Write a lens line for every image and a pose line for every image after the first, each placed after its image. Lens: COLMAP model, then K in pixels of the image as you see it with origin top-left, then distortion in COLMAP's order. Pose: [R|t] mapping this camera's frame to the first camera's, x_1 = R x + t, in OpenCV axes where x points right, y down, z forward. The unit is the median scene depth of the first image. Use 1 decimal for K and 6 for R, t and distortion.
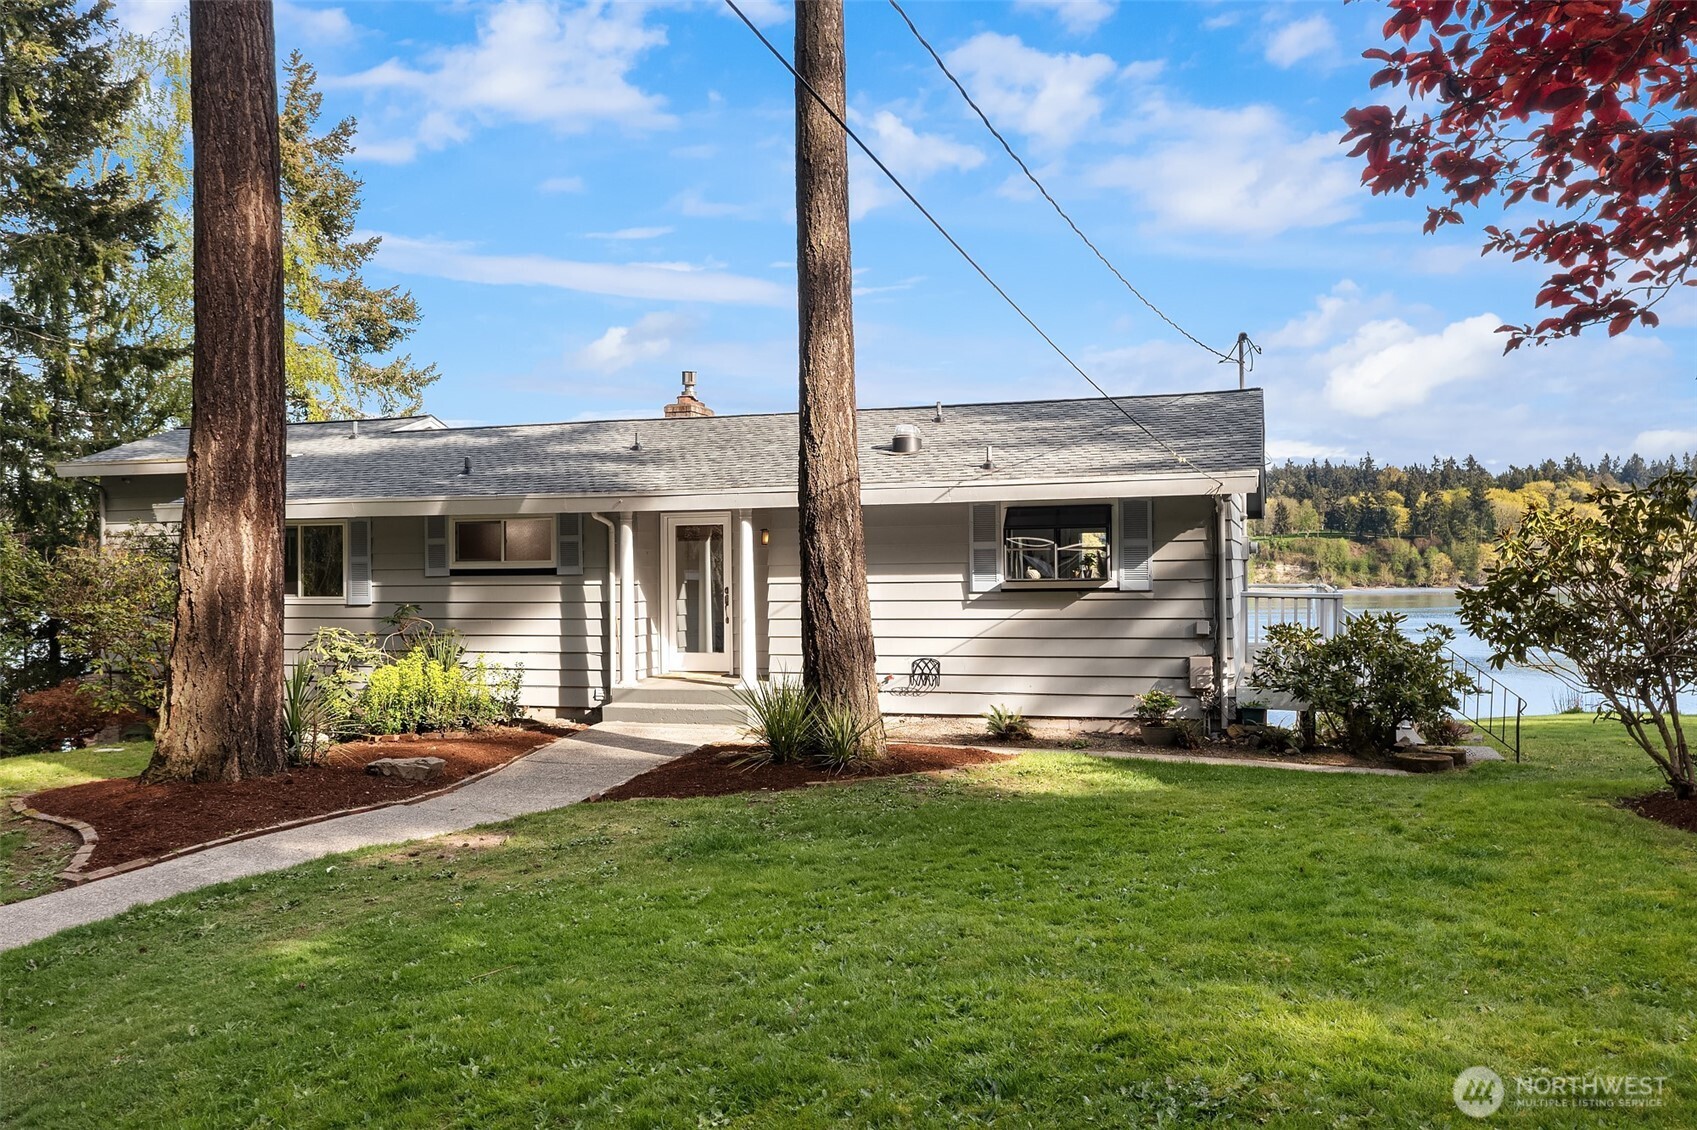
lens RADIAL K [[1390.7, 0, 854.1], [0, 1390.7, 561.9], [0, 0, 1]] dist [-0.013813, -0.005916]
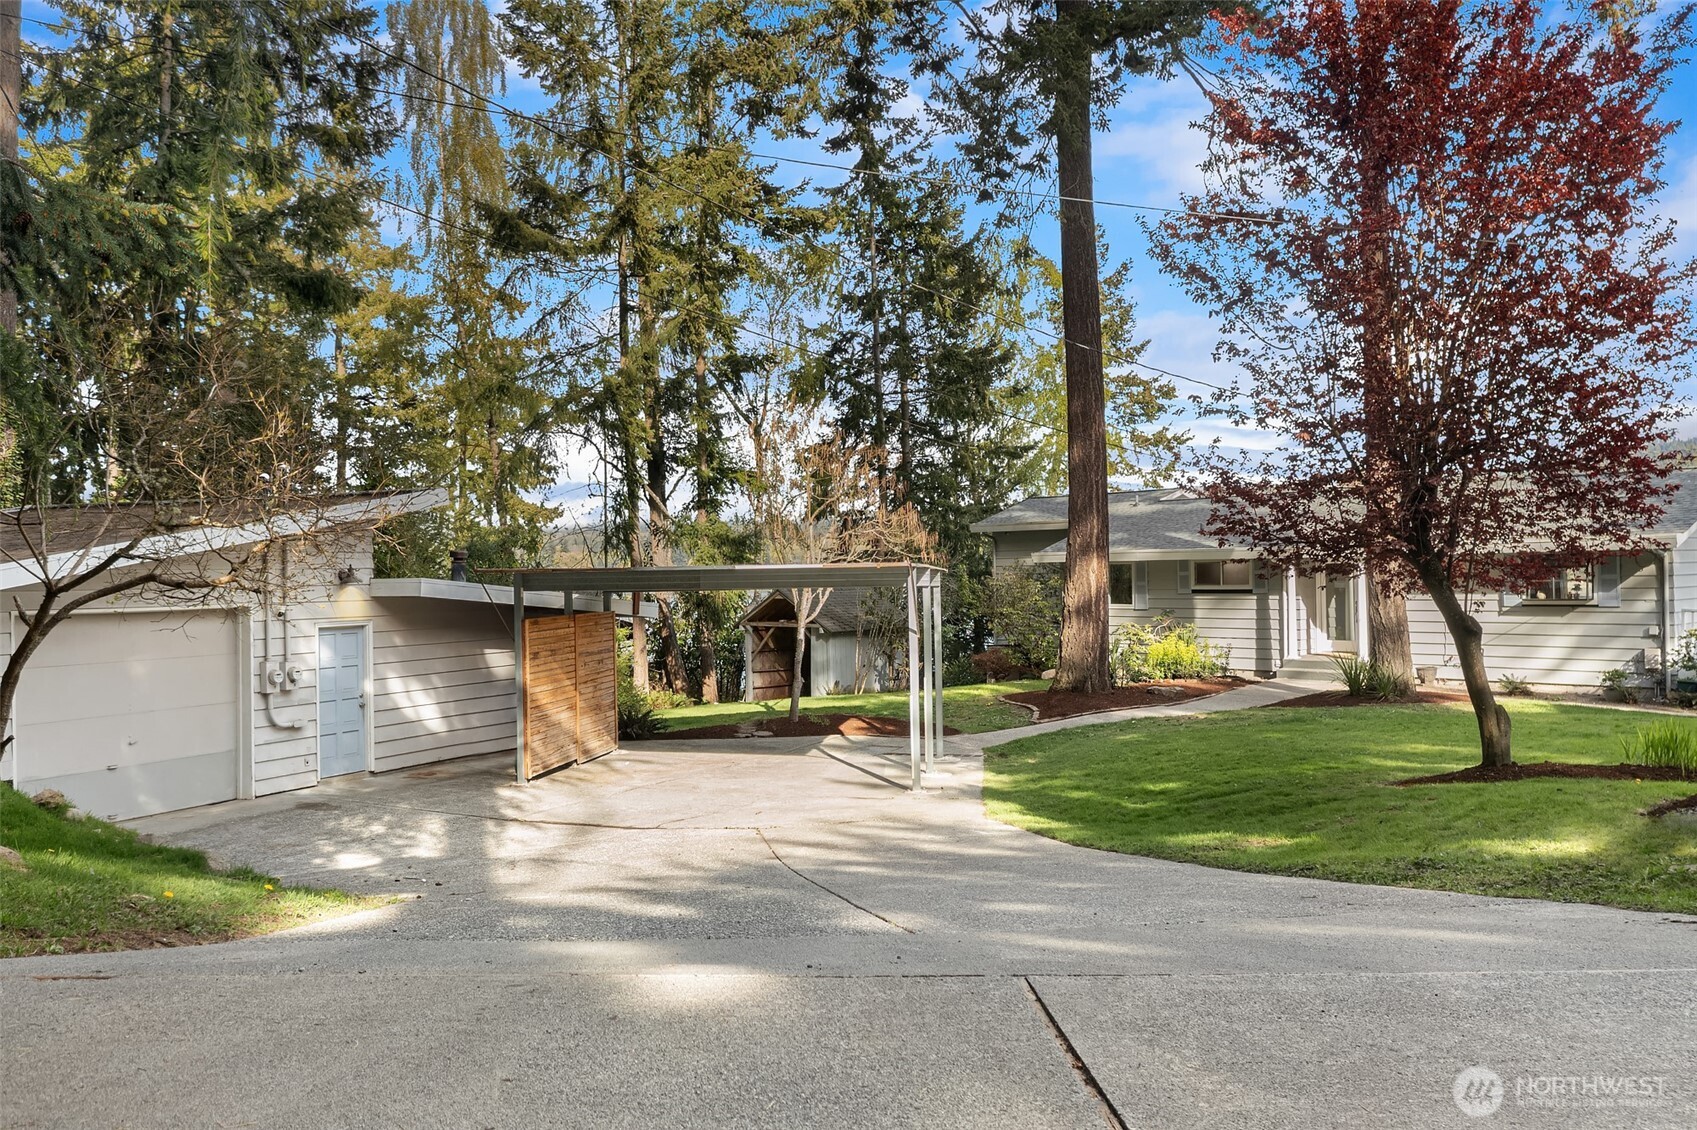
lens RADIAL K [[1390.7, 0, 850.8], [0, 1390.7, 561.9], [0, 0, 1]] dist [-0.013813, -0.005916]
pose [[0.855959, -0.007160, -0.516993, 0.252555], [0.010425, 0.999940, 0.003413, -0.040974], [0.516938, -0.008311, 0.855983, -0.736580]]
